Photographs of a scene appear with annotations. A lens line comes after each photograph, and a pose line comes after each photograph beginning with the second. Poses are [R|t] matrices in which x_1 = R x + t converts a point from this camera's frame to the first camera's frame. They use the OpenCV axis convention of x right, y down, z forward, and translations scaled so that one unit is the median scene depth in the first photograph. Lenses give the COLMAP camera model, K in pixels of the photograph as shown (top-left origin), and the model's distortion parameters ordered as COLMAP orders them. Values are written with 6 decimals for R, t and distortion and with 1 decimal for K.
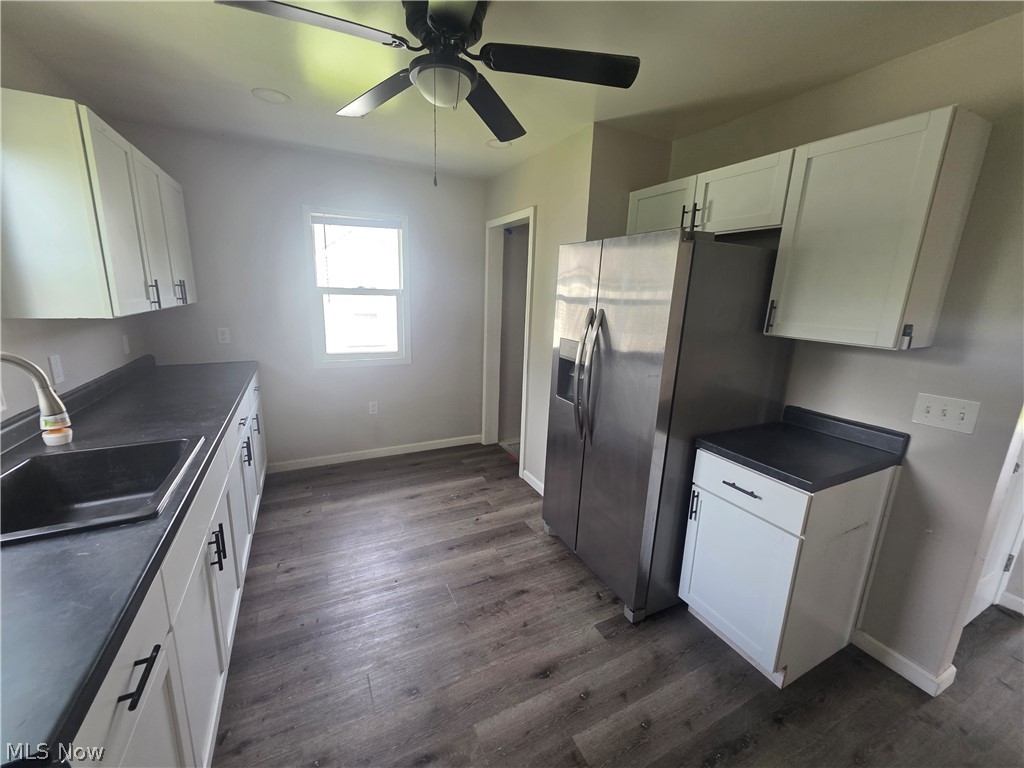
lens RADIAL K [[406.9, 0, 511.3], [0, 406.9, 382.8], [0, 0, 1]] dist [0.007343, -0.001792]
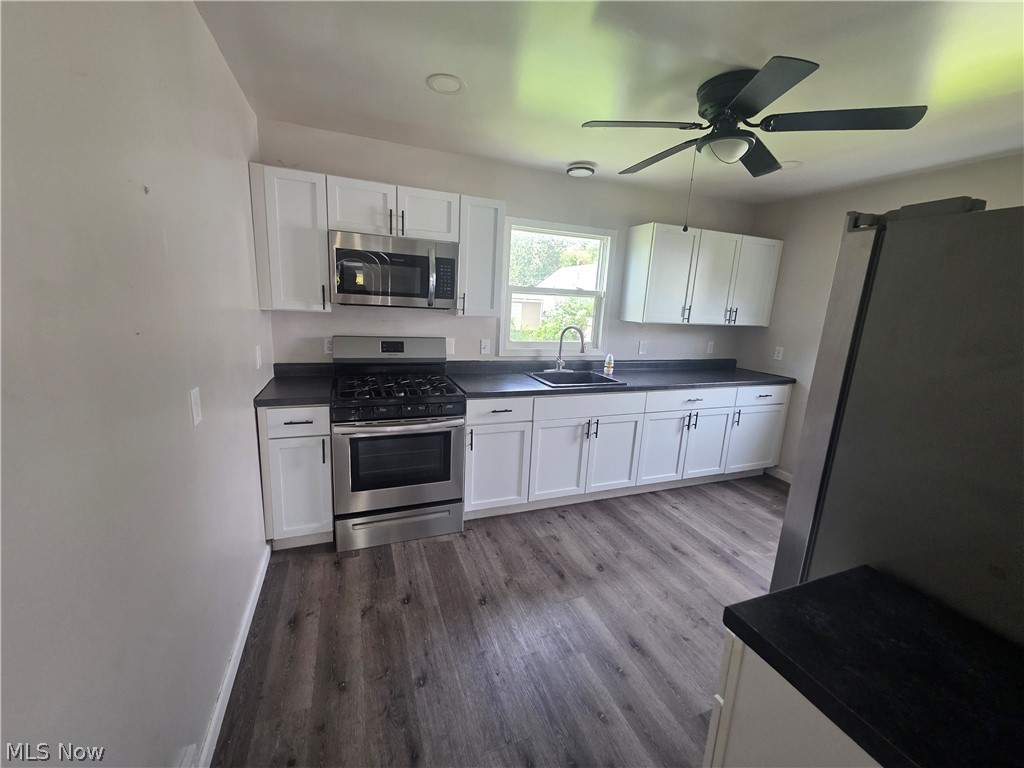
lens RADIAL K [[406.9, 0, 509.7], [0, 406.9, 379.9], [0, 0, 1]] dist [0.007343, -0.001792]
pose [[-0.093356, 0.165104, -0.981848, 1.032565], [-0.274754, 0.943590, 0.184794, -0.076106], [0.956972, 0.287018, -0.042726, 0.489434]]
